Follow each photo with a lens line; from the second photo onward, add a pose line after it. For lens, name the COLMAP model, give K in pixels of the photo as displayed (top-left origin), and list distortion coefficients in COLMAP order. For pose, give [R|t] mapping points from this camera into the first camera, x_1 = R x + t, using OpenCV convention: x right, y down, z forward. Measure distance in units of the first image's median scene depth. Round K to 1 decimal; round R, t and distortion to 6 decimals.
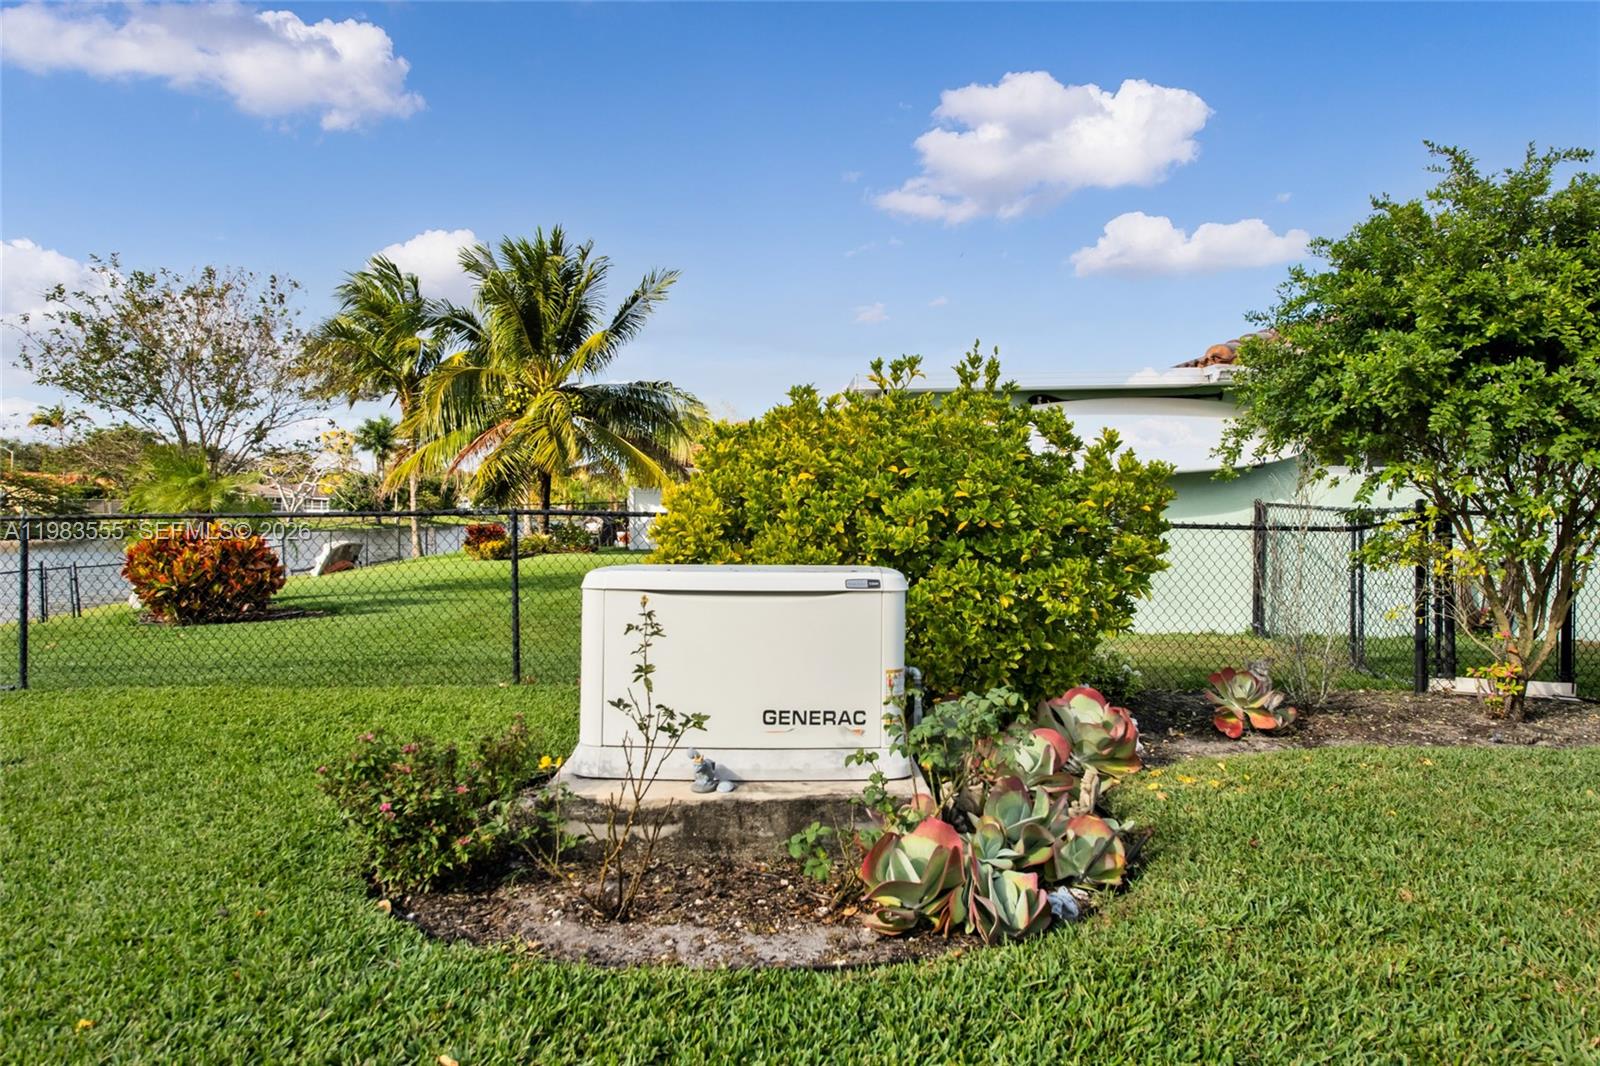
lens RADIAL K [[1099.7, 0, 797.9], [0, 1099.7, 527.1], [0, 0, 1]] dist [-0.009869, -0.007455]
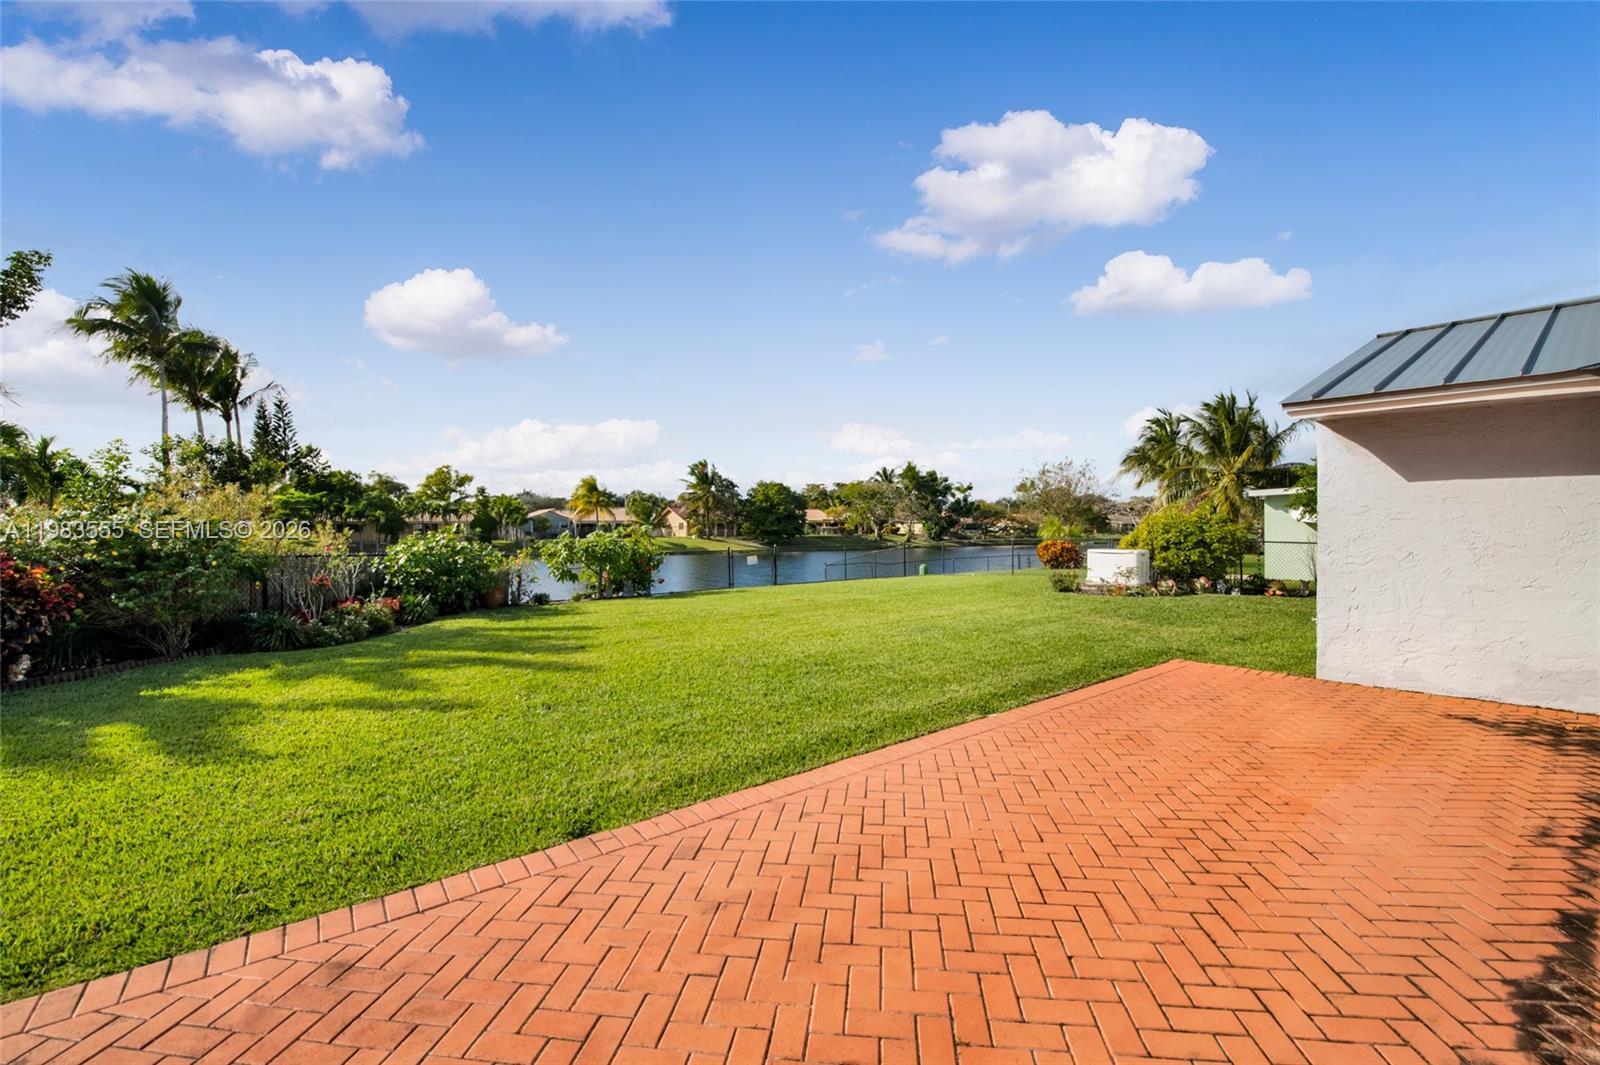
lens RADIAL K [[651.2, 0, 797.9], [0, 651.2, 530.6], [0, 0, 1]] dist [-0.013302, -0.000010]
pose [[0.591942, -0.011717, -0.805896, 0.271224], [0.002290, 0.999915, -0.012856, -0.003576], [0.805978, 0.005764, 0.591918, -0.379885]]
